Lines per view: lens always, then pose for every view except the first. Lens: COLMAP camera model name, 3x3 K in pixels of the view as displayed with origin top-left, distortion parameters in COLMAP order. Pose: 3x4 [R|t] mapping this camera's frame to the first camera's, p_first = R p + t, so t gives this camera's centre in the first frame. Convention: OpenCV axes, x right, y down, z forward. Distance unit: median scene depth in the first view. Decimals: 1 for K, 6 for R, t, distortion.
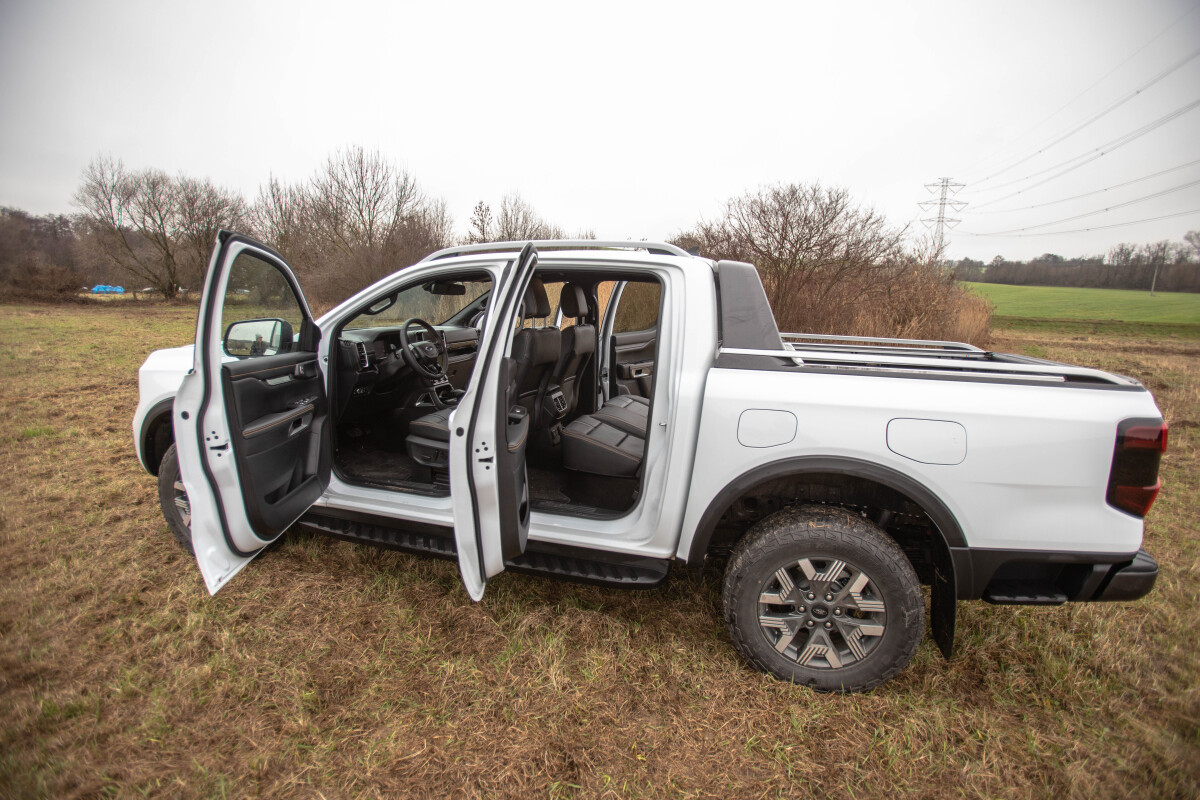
lens RADIAL K [[561.5, 0, 604.1], [0, 561.5, 397.4], [0, 0, 1]] dist [-0.060260, 0.020287]
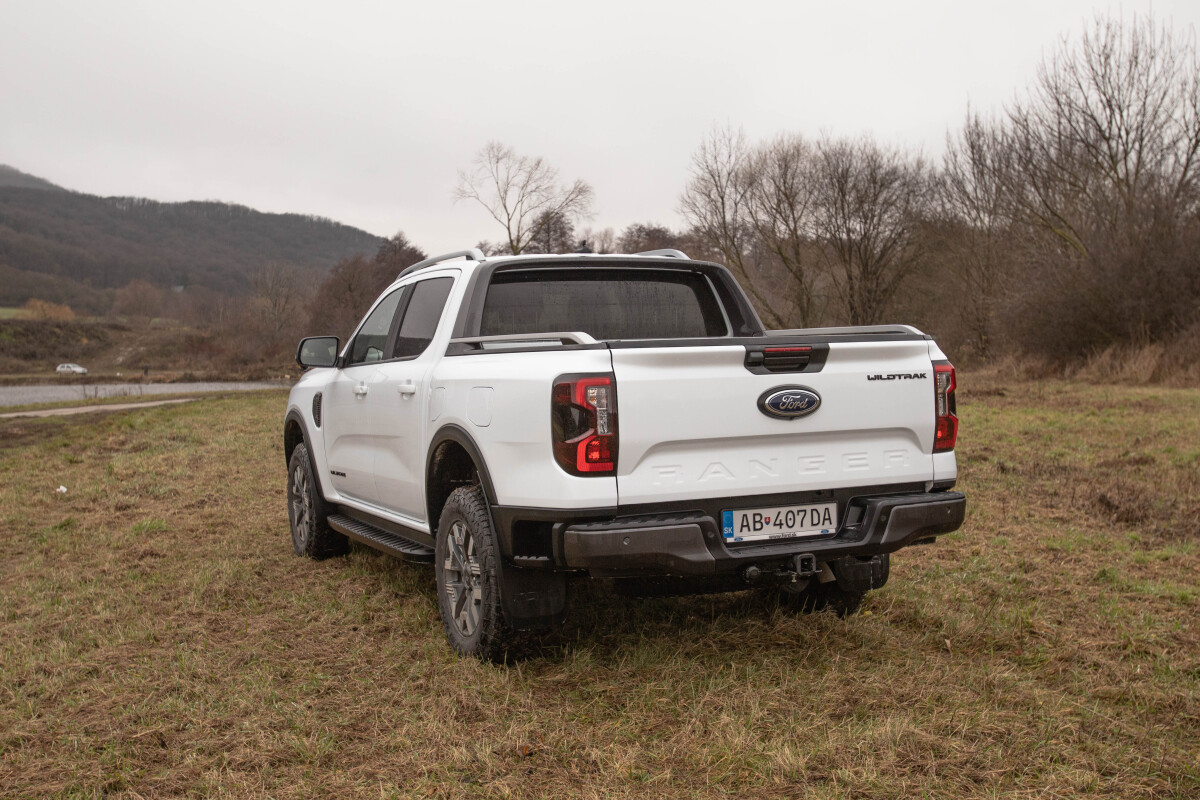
lens RADIAL K [[1368.7, 0, 600.0], [0, 1368.7, 400.0], [0, 0, 1]] dist [-0.002234, 0.061807]
pose [[0.643214, -0.022081, -0.765368, 0.323039], [-0.085397, 0.991279, -0.100366, 0.036780], [0.760910, 0.129917, 0.635719, -0.064963]]
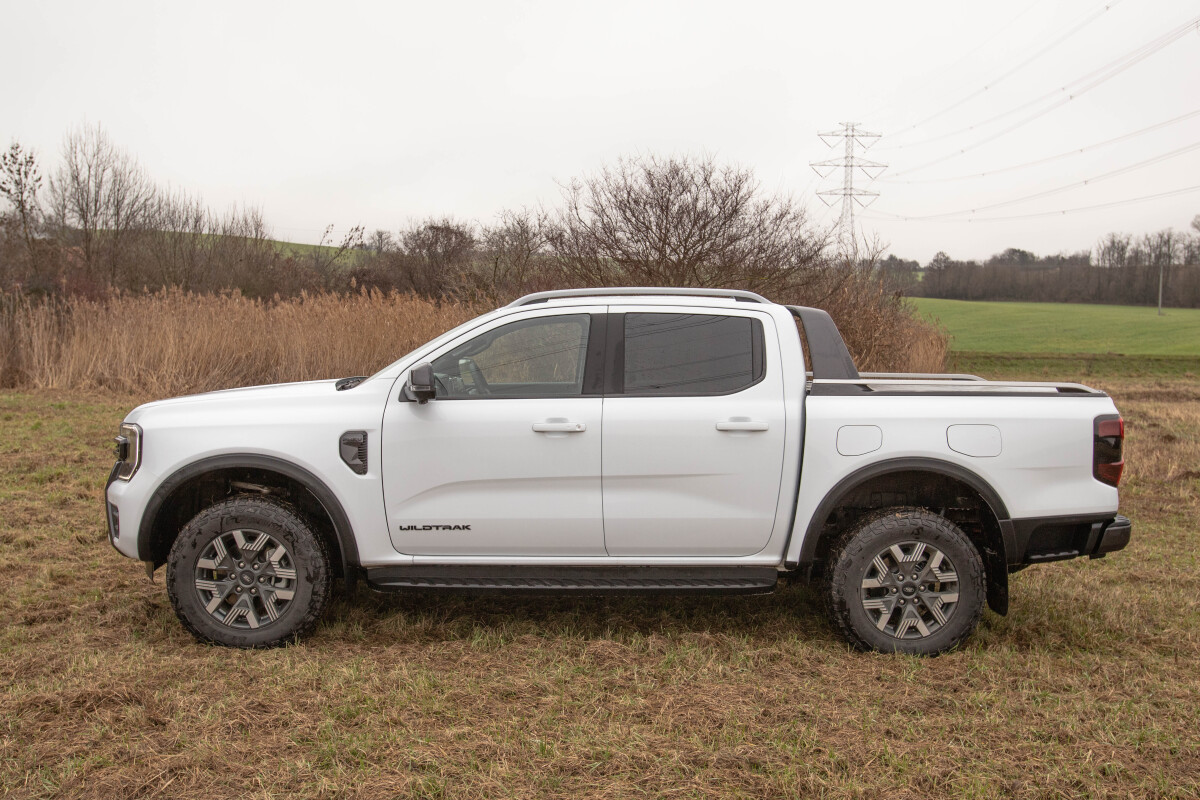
lens RADIAL K [[1098.2, 0, 600.0], [0, 1098.2, 400.0], [0, 0, 1]] dist [-0.020016, 0.001799]
pose [[0.951614, -0.032190, 0.305604, -0.124170], [0.067138, 0.992252, -0.104543, 0.022689], [-0.299871, 0.120002, 0.946402, -0.143237]]
